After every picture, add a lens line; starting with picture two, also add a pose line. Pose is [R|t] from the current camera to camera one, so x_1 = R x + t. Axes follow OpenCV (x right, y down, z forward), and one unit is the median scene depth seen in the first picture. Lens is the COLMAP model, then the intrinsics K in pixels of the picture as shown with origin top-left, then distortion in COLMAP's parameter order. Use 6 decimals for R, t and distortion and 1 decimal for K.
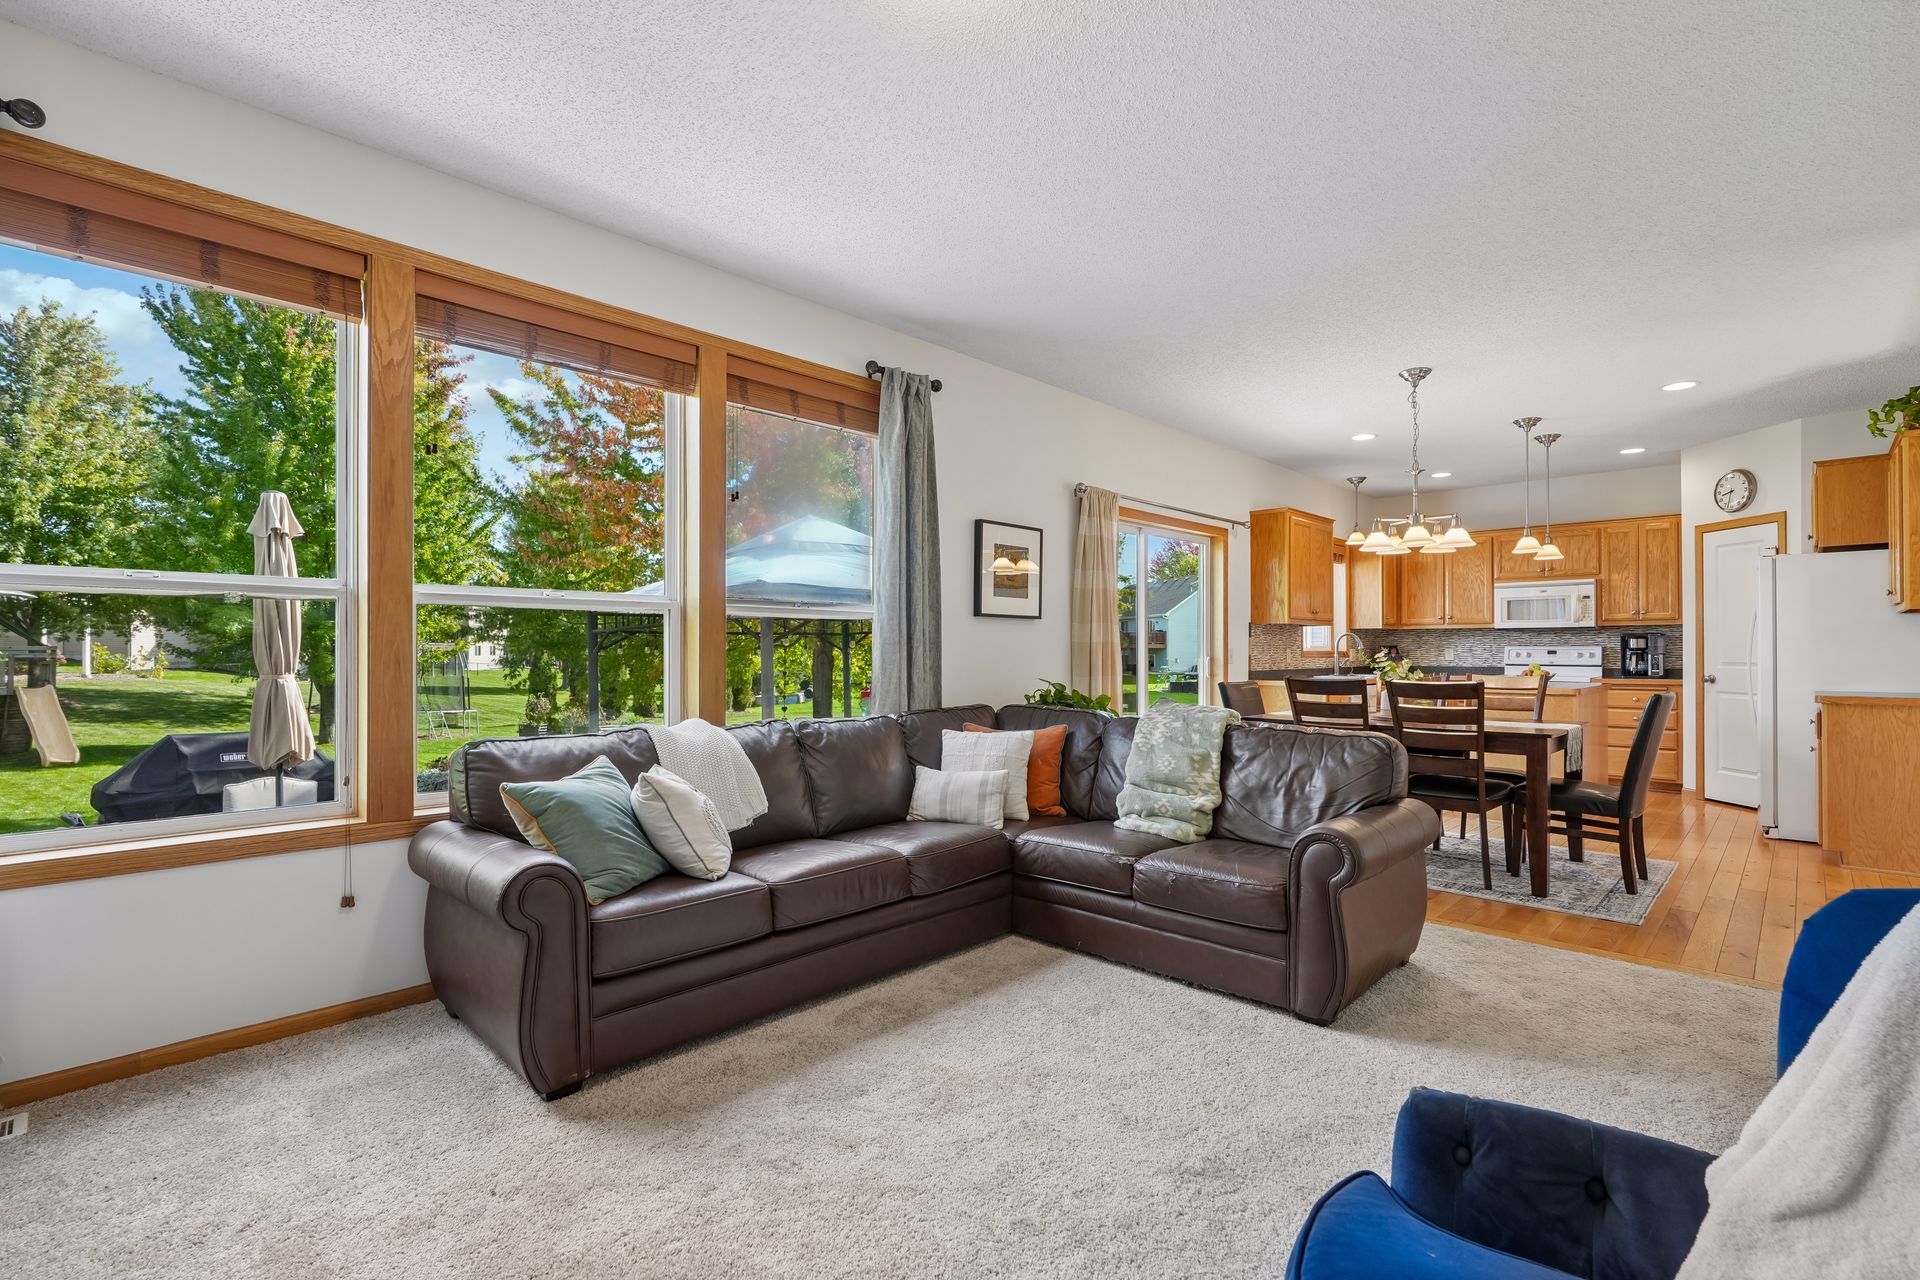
lens RADIAL K [[873.3, 0, 964.3], [0, 873.3, 645.3], [0, 0, 1]] dist [-0.011734, 0.007260]
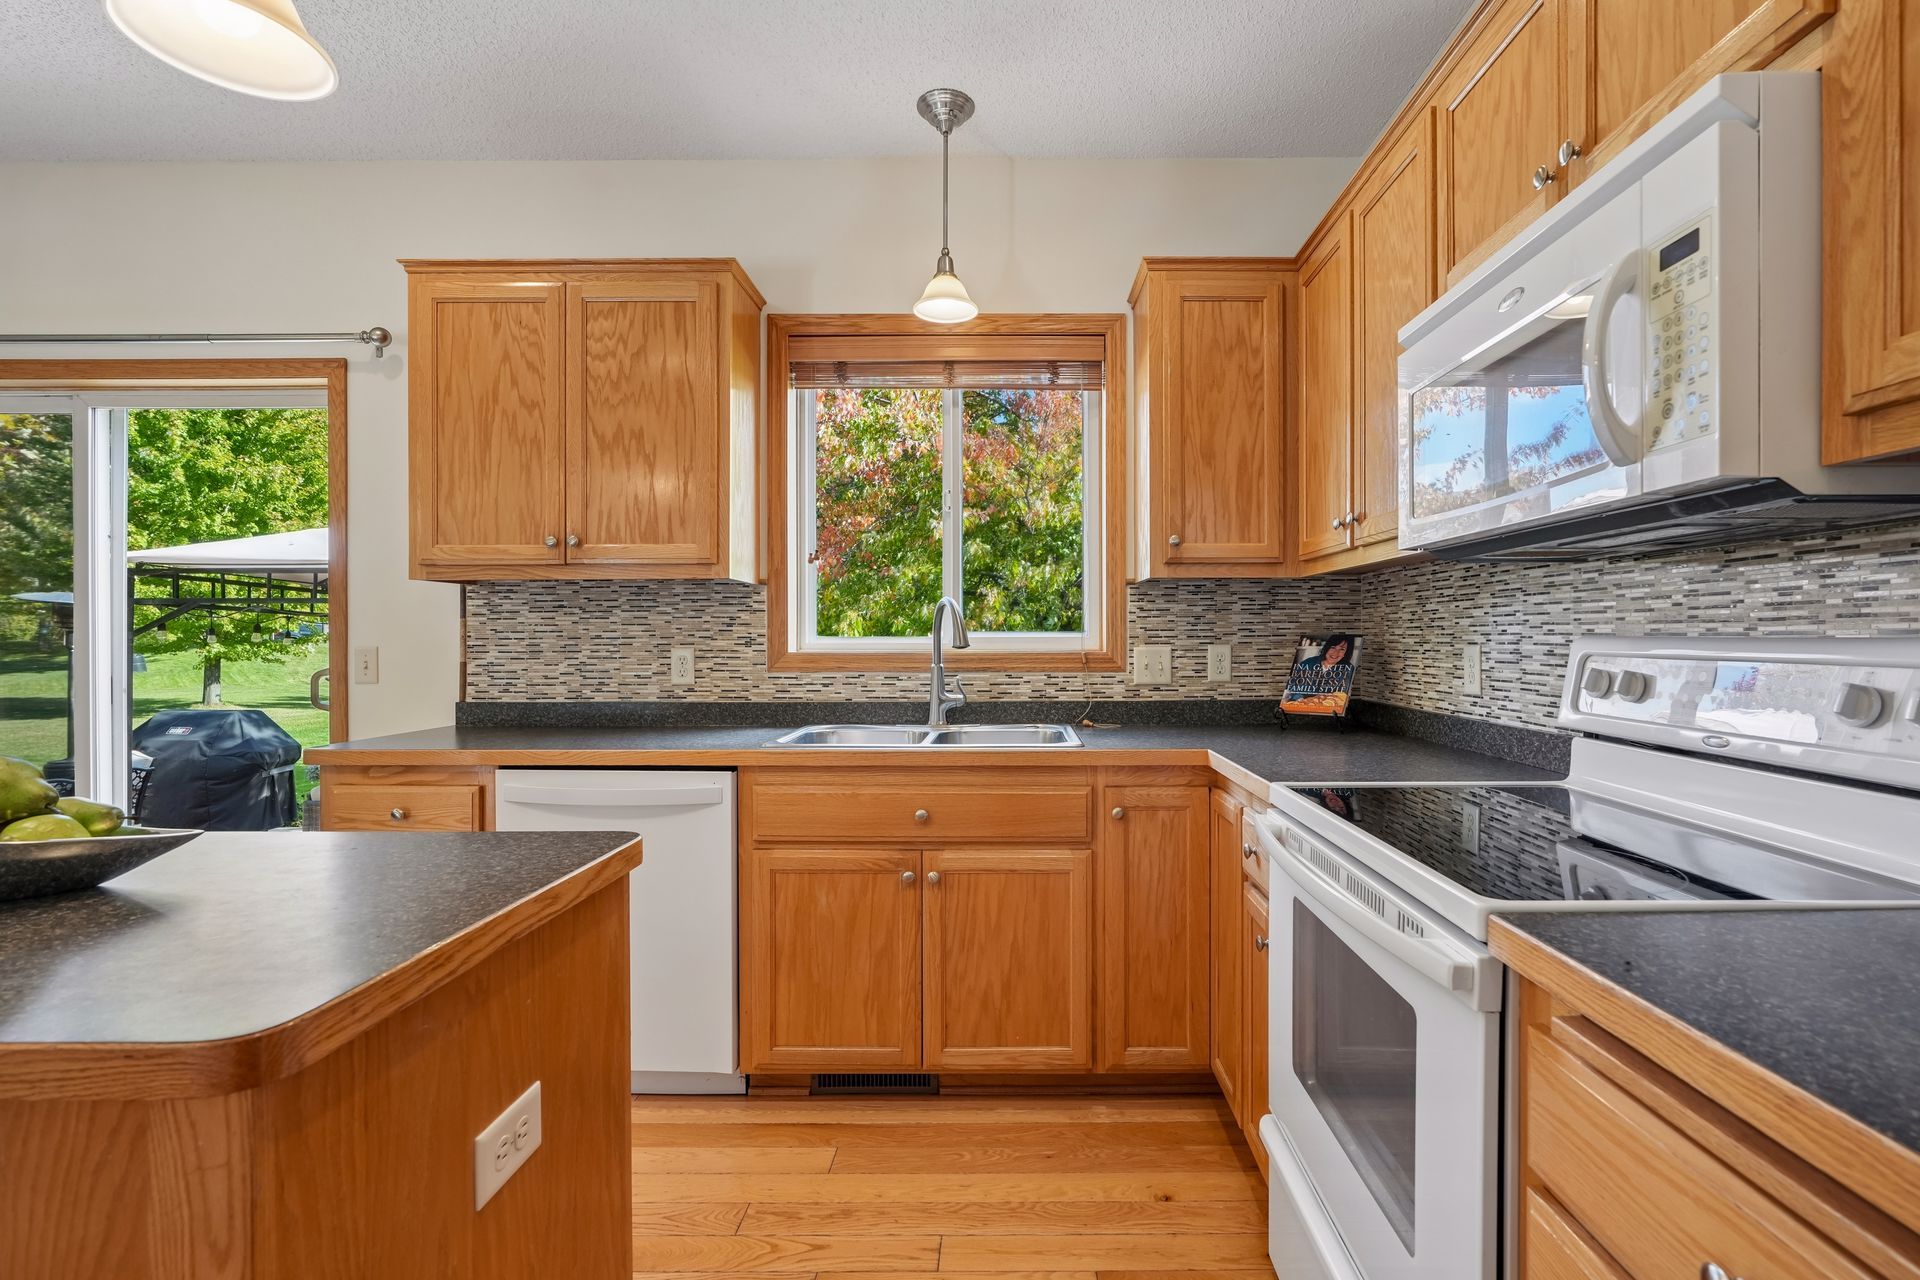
lens RADIAL K [[880.5, 0, 1012.1], [0, 880.5, 641.7], [0, 0, 1]] dist [-0.002209, -0.000057]
pose [[0.695281, 0.002135, -0.718735, 0.765944], [0.006232, 0.999940, 0.008998, -0.000726], [0.718711, -0.010735, 0.695226, 0.872042]]
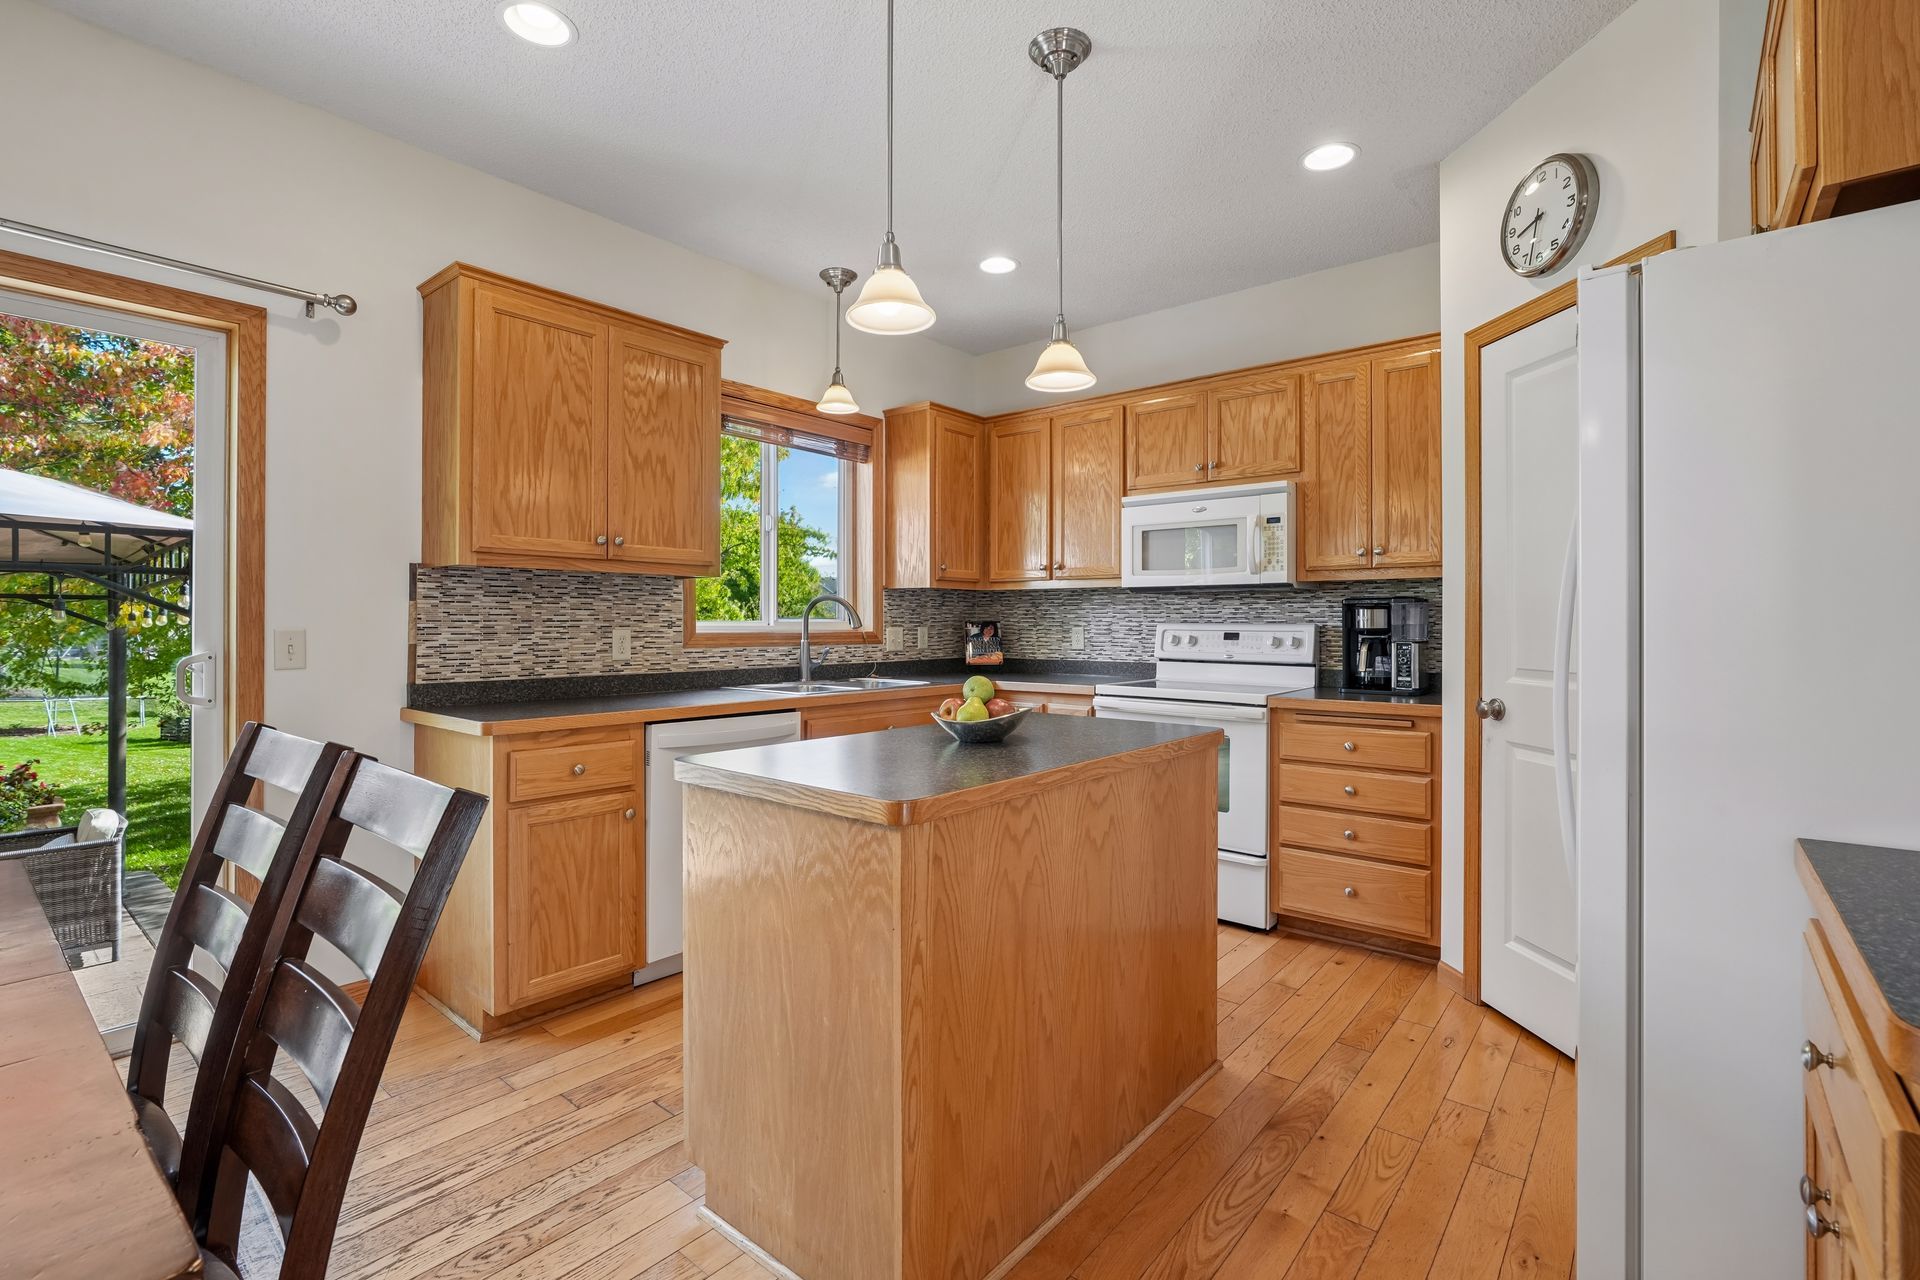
lens RADIAL K [[864.0, 0, 964.7], [0, 864.0, 620.6], [0, 0, 1]] dist [-0.011564, 0.000624]
pose [[0.997072, 0.002914, 0.076414, 0.531425], [-0.003213, 0.999988, 0.003785, -0.002430], [-0.076402, -0.004020, 0.997069, 0.566992]]
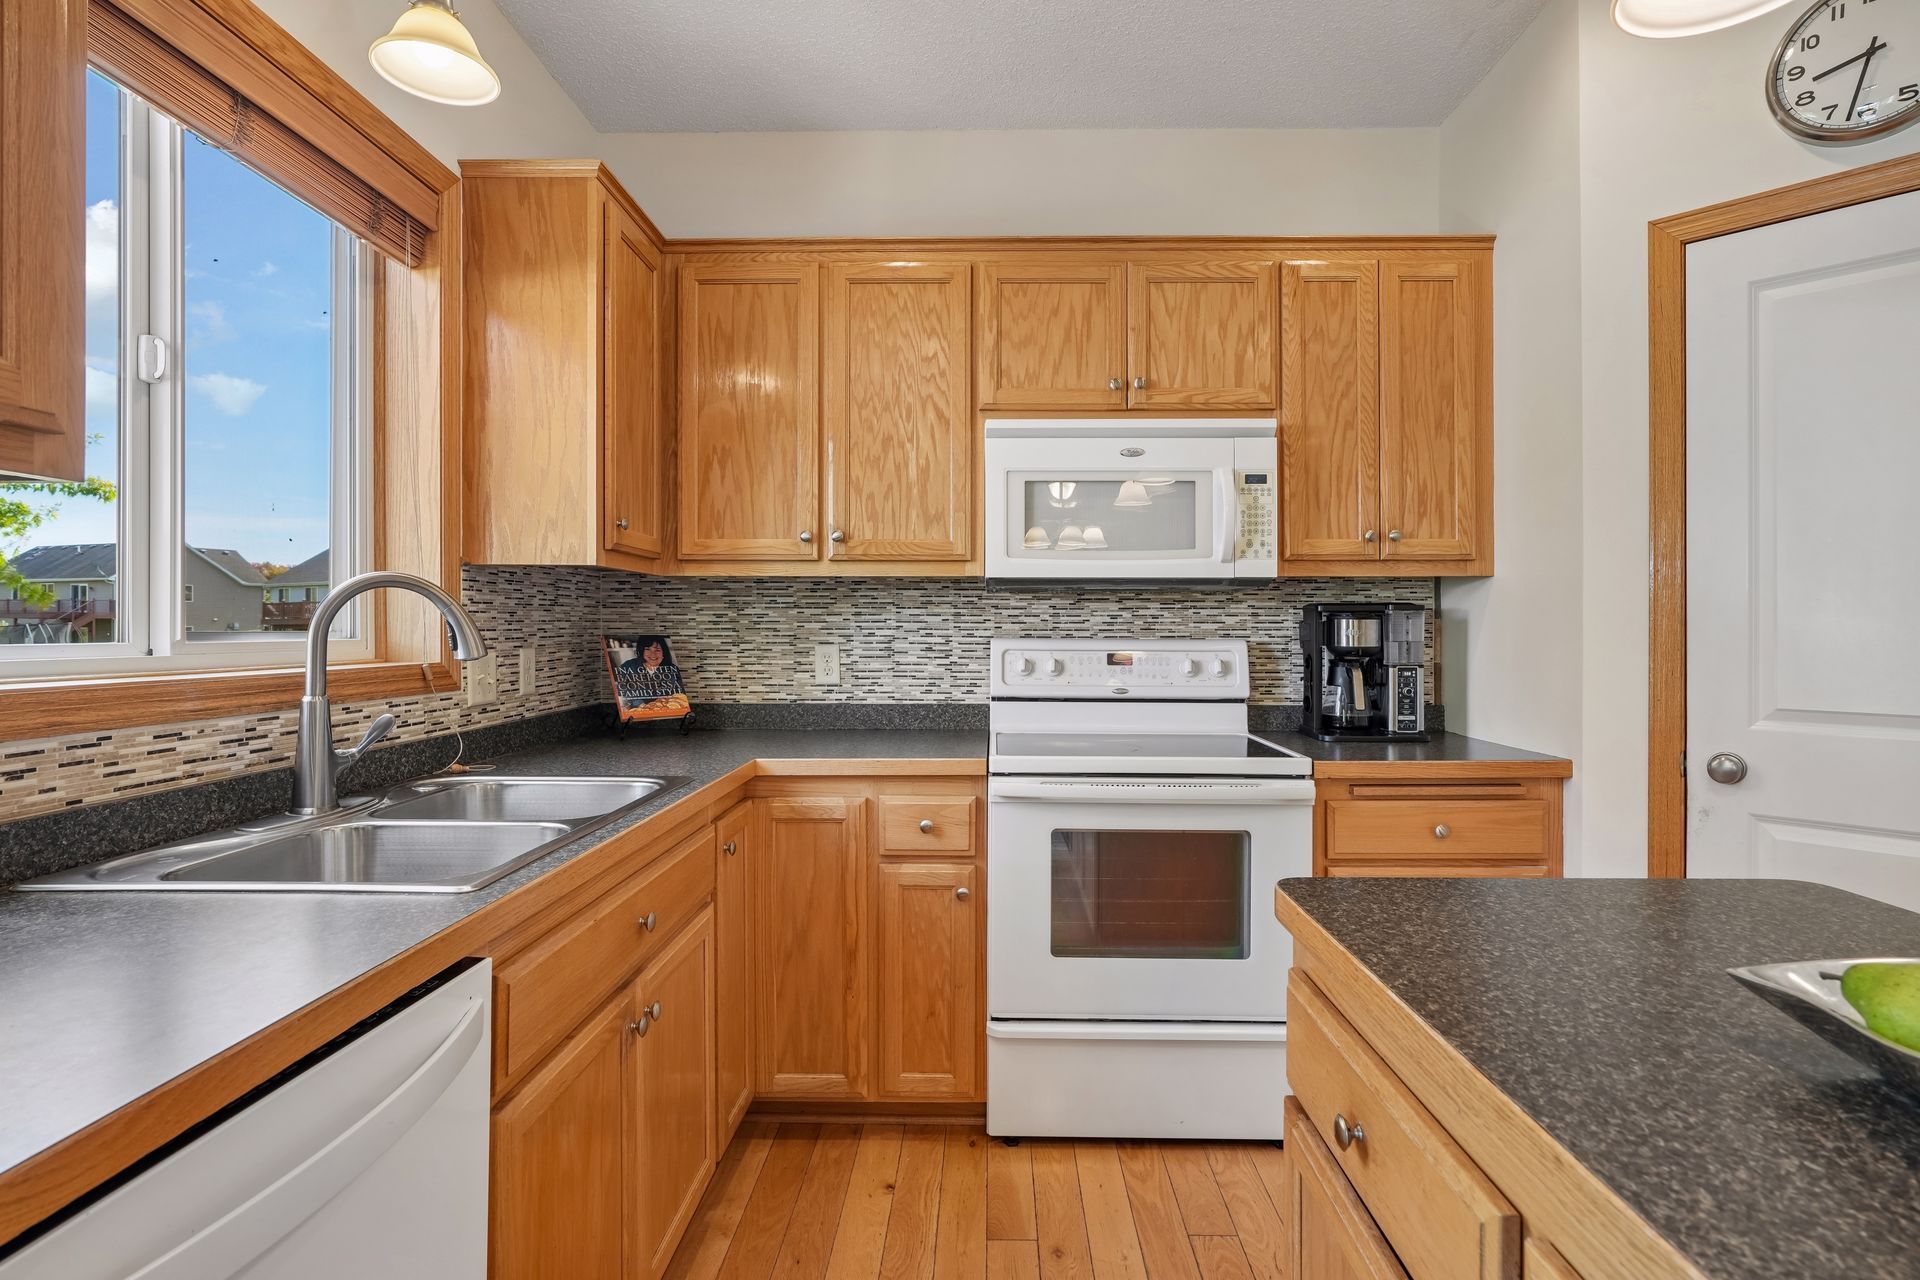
lens RADIAL K [[939.6, 0, 975.8], [0, 939.6, 625.8], [0, 0, 1]] dist [-0.017384, 0.006424]
pose [[0.730509, 0.002952, 0.682897, 0.439245], [-0.006296, 0.999977, 0.002413, -0.005087], [-0.682874, -0.006063, 0.730511, 0.858711]]
